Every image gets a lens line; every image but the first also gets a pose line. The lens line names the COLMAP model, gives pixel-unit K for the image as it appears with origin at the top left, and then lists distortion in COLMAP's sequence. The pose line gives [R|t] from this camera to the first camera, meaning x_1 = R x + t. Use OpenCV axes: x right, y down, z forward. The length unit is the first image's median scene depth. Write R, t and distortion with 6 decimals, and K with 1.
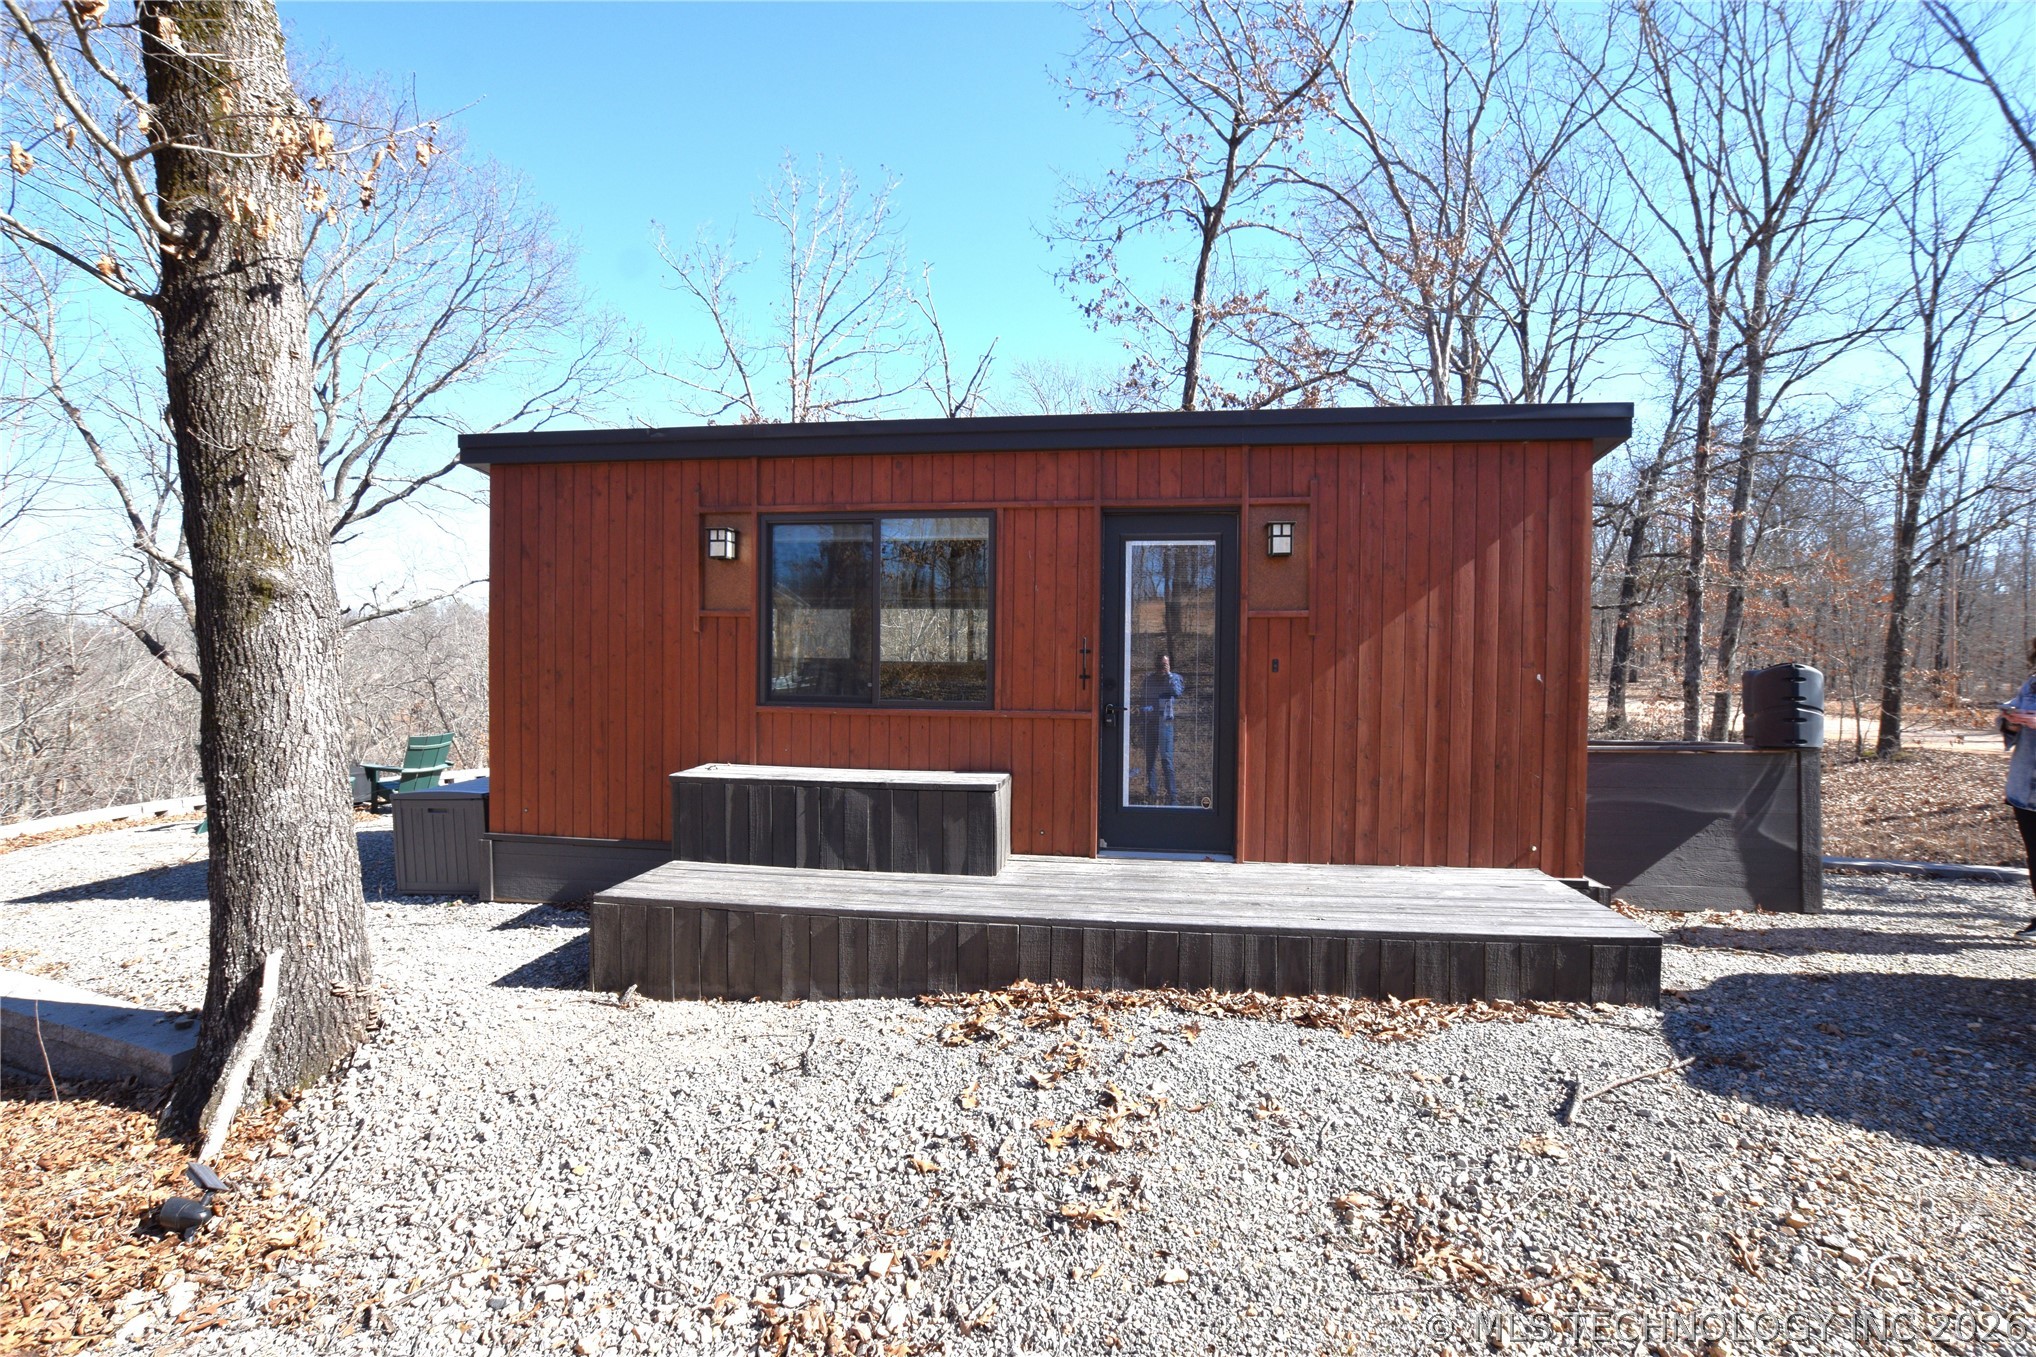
lens RADIAL K [[895.4, 0, 1029.3], [0, 895.4, 684.1], [0, 0, 1]] dist [-0.035952, 0.006773]
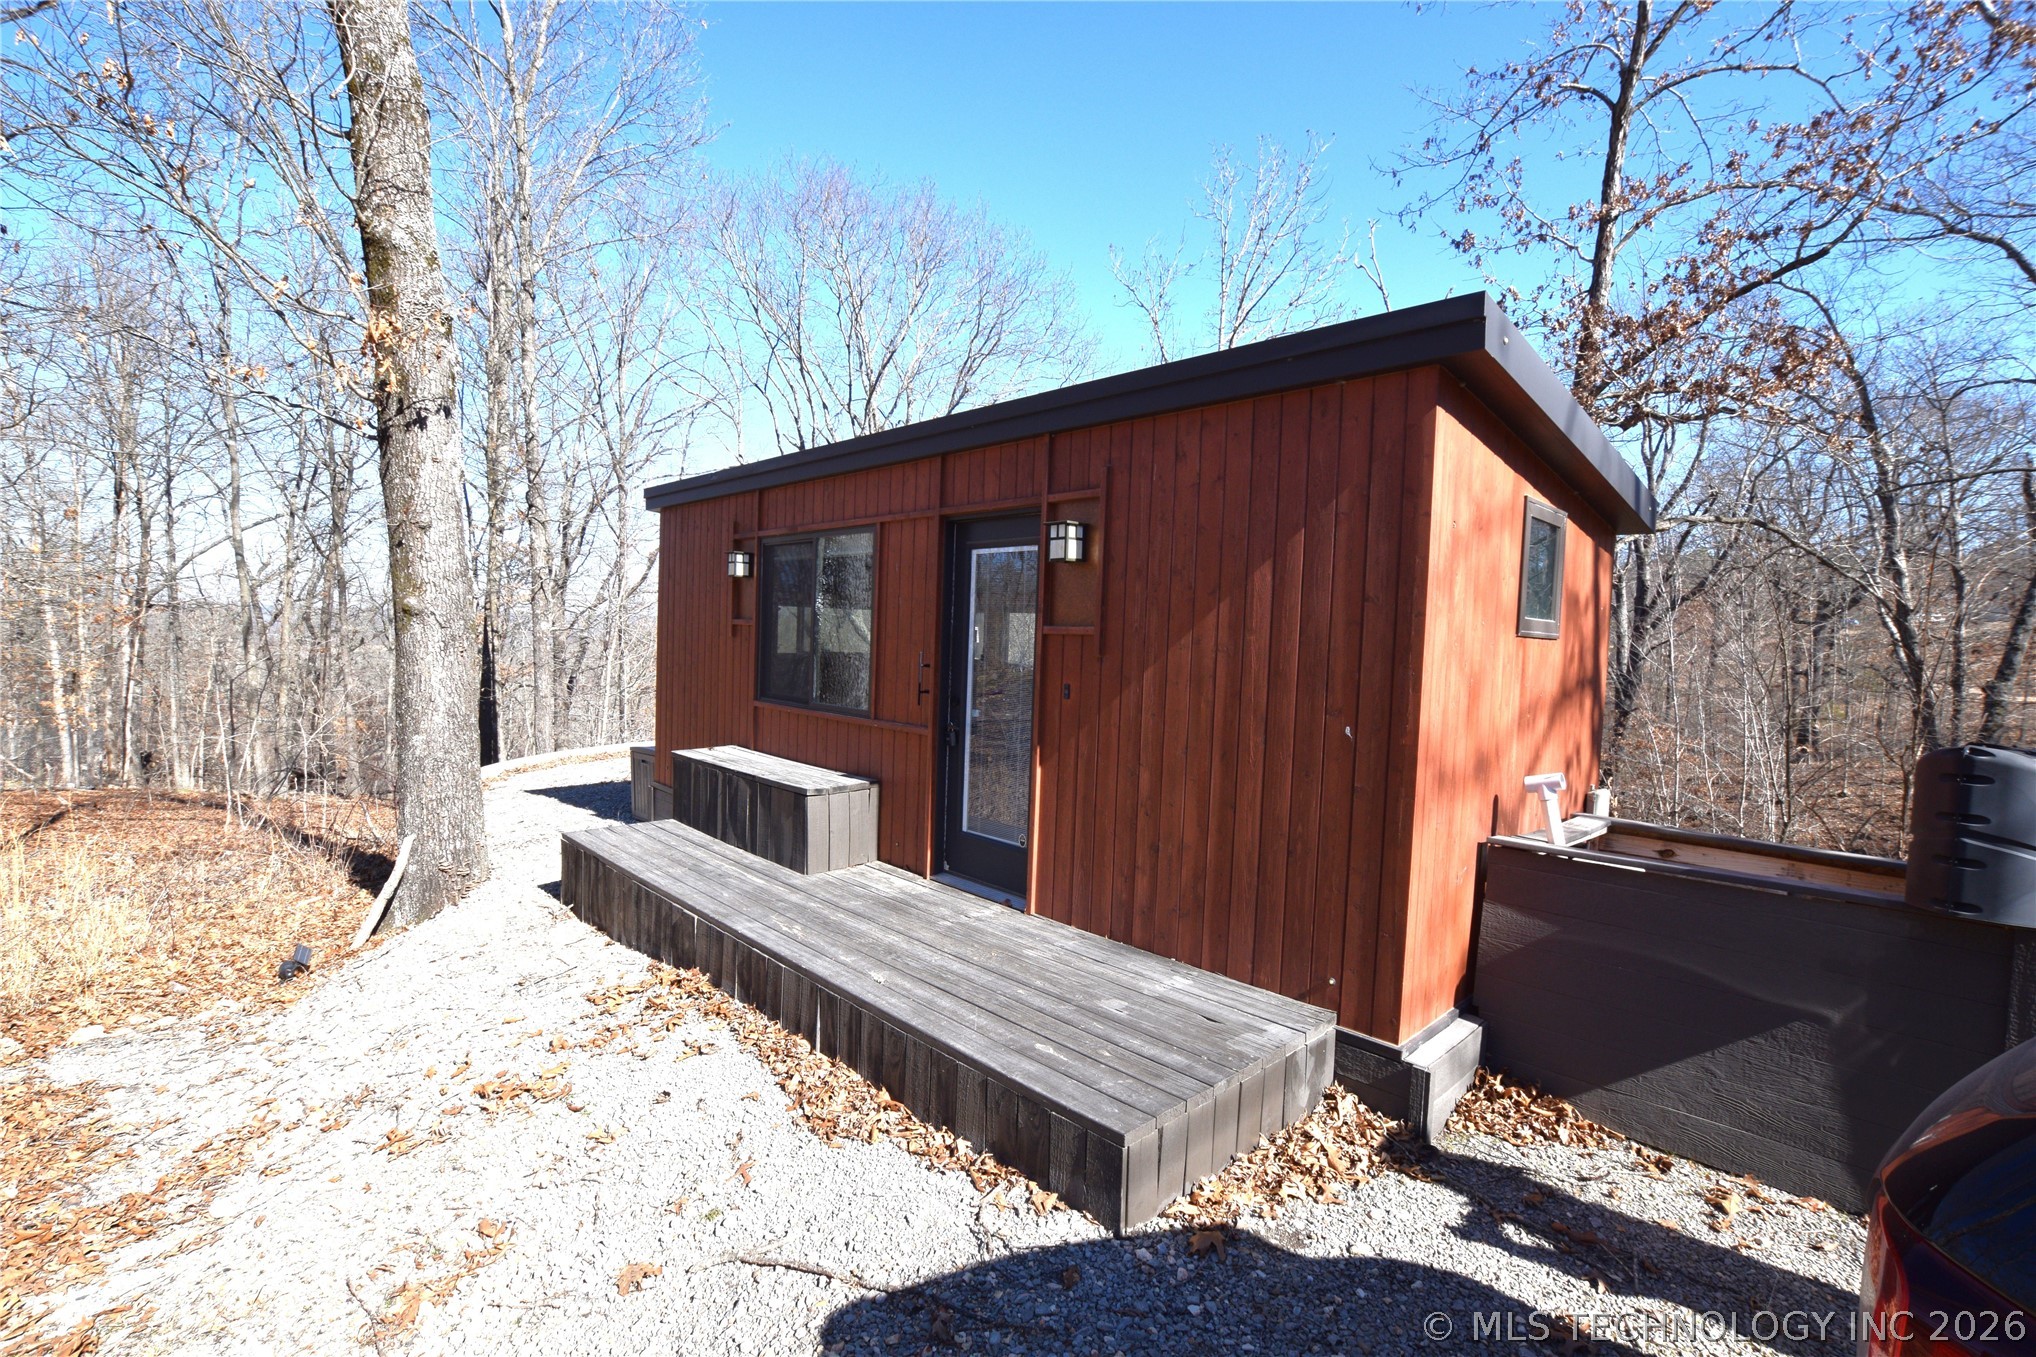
lens RADIAL K [[895.4, 0, 1030.6], [0, 895.4, 682.8], [0, 0, 1]] dist [-0.035952, 0.006773]
pose [[0.793508, 0.049820, -0.606517, 0.765661], [-0.042273, 0.998748, 0.026733, -0.050214], [0.607090, 0.004427, 0.794621, 0.306109]]
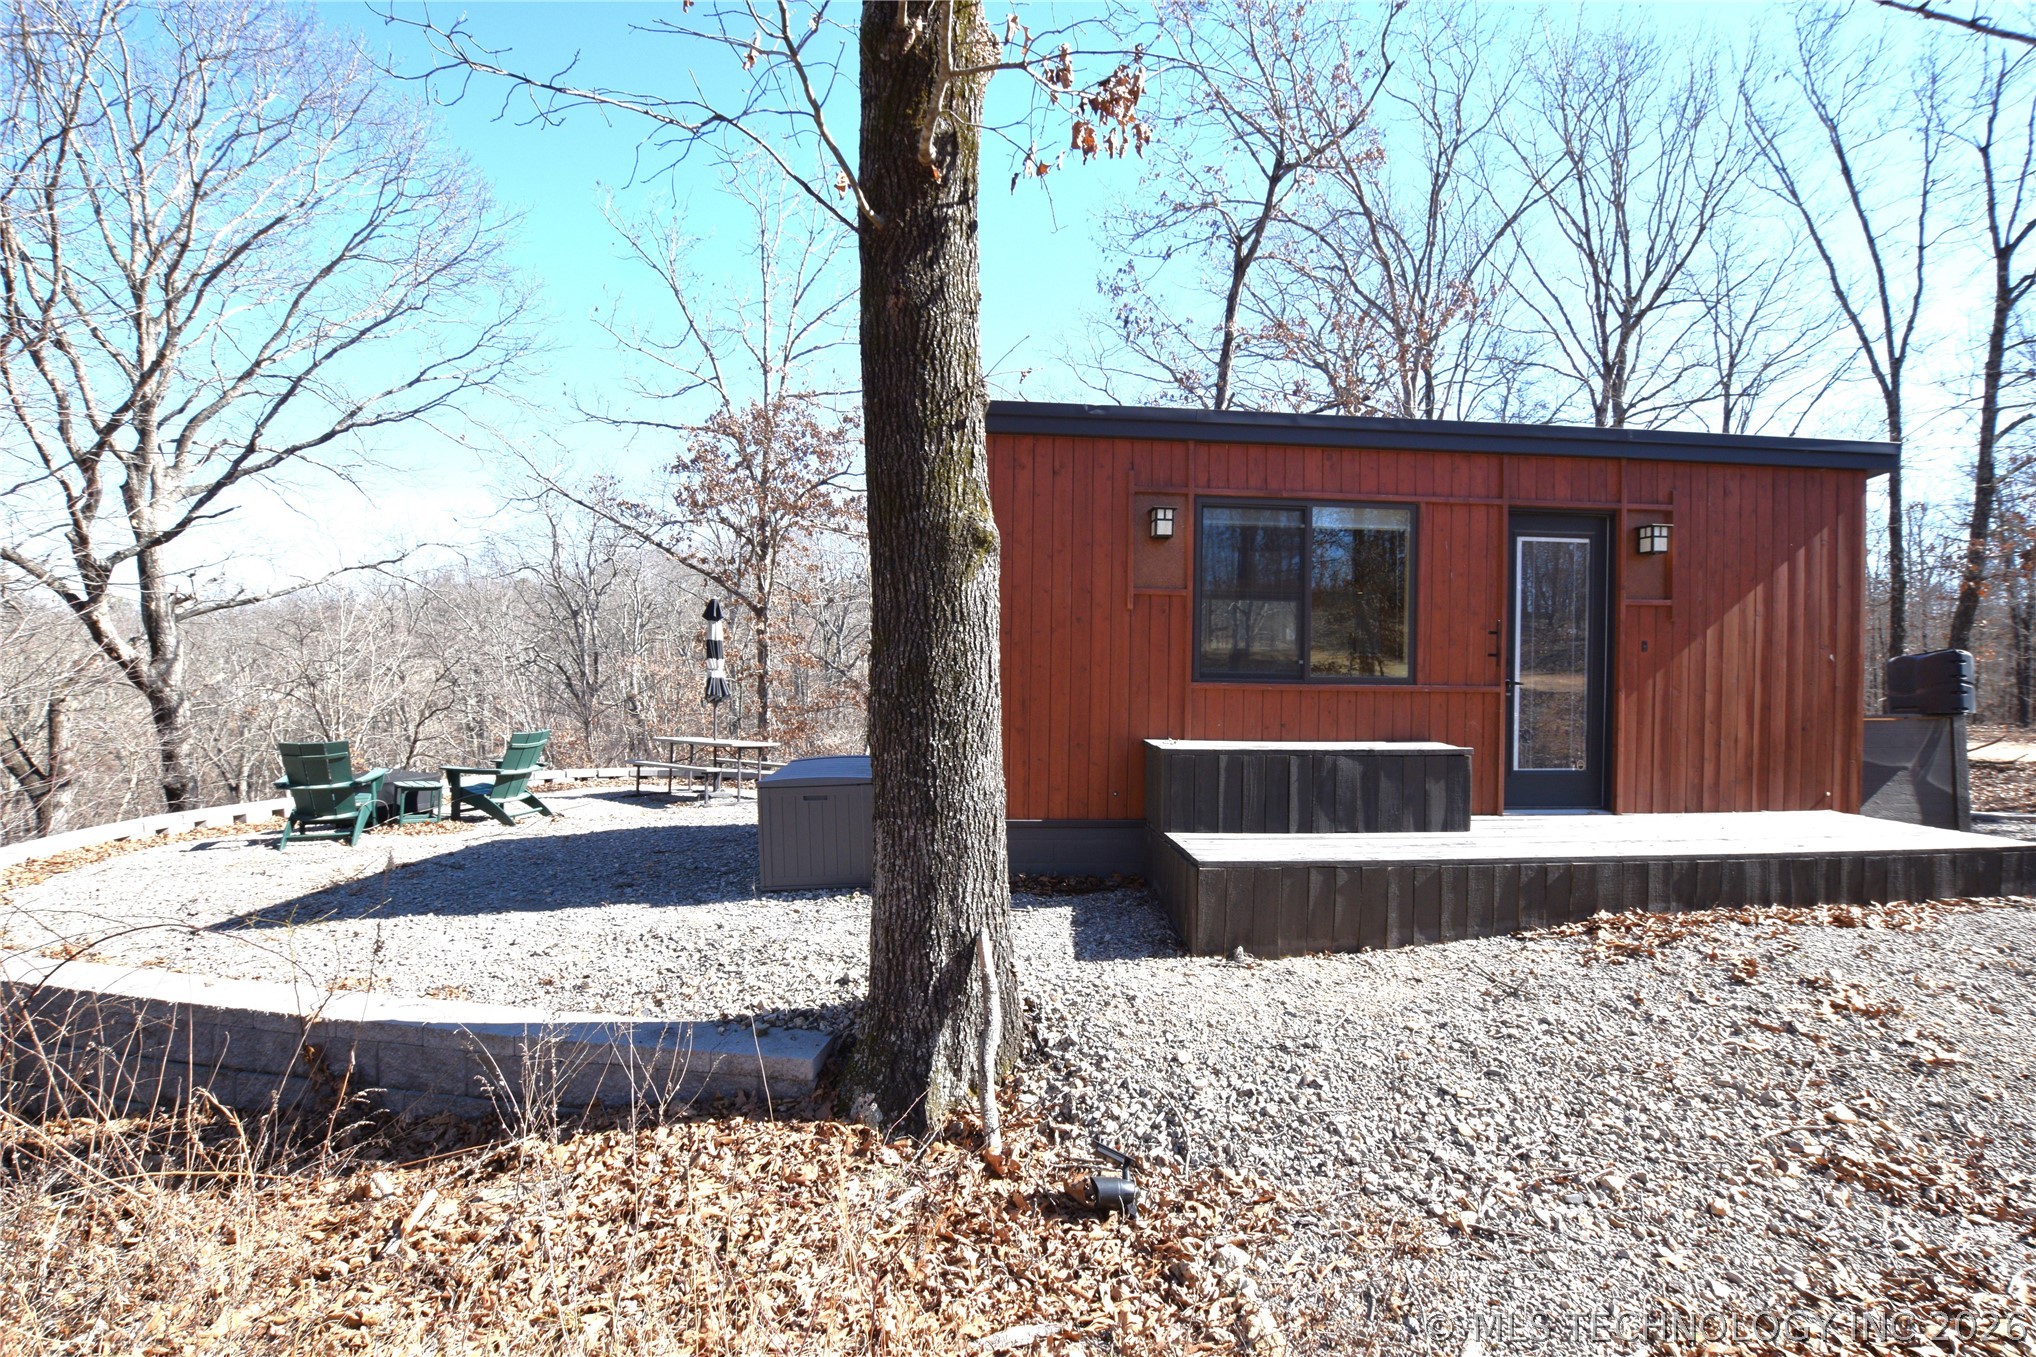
lens RADIAL K [[895.4, 0, 1027.0], [0, 895.4, 683.8], [0, 0, 1]] dist [-0.035952, 0.006773]
pose [[0.976155, 0.000943, 0.217074, -0.777835], [0.001571, 0.999934, -0.011408, 0.041165], [-0.217070, 0.011476, 0.976088, 0.040794]]
